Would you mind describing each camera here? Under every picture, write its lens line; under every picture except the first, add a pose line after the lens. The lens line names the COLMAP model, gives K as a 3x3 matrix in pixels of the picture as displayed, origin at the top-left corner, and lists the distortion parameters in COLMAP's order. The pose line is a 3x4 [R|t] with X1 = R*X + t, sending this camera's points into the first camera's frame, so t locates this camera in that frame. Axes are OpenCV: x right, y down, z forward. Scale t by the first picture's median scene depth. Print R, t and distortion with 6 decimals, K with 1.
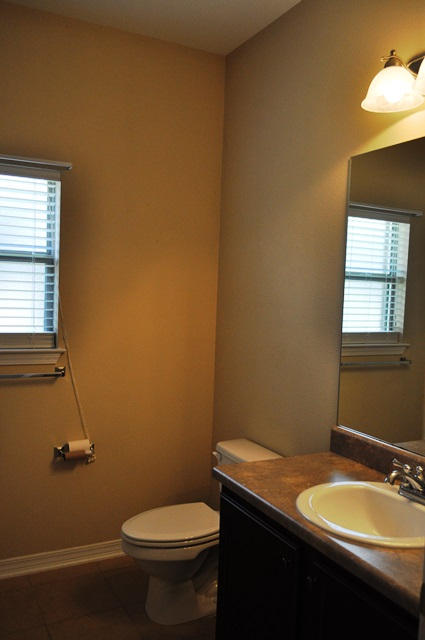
lens RADIAL K [[559.1, 0, 212.8], [0, 559.1, 318.4], [0, 0, 1]] dist [0.005649, -0.003000]
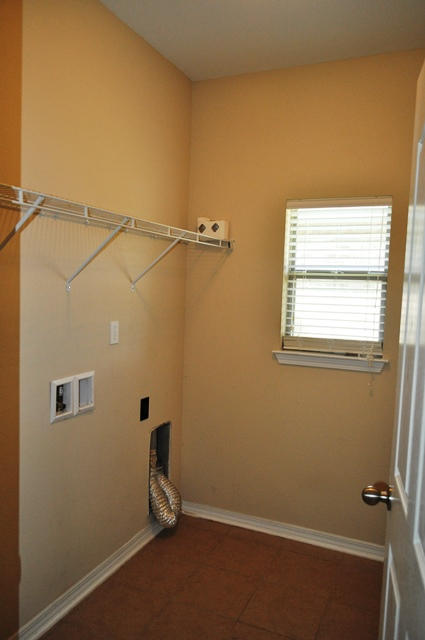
lens RADIAL K [[494.9, 0, 212.0], [0, 494.9, 322.4], [0, 0, 1]] dist [-0.017150, 0.009474]
pose [[0.614836, 0.031871, -0.788011, 0.388780], [-0.053918, 0.998544, -0.001682, 0.004182], [0.786810, 0.043522, 0.615659, 0.201206]]
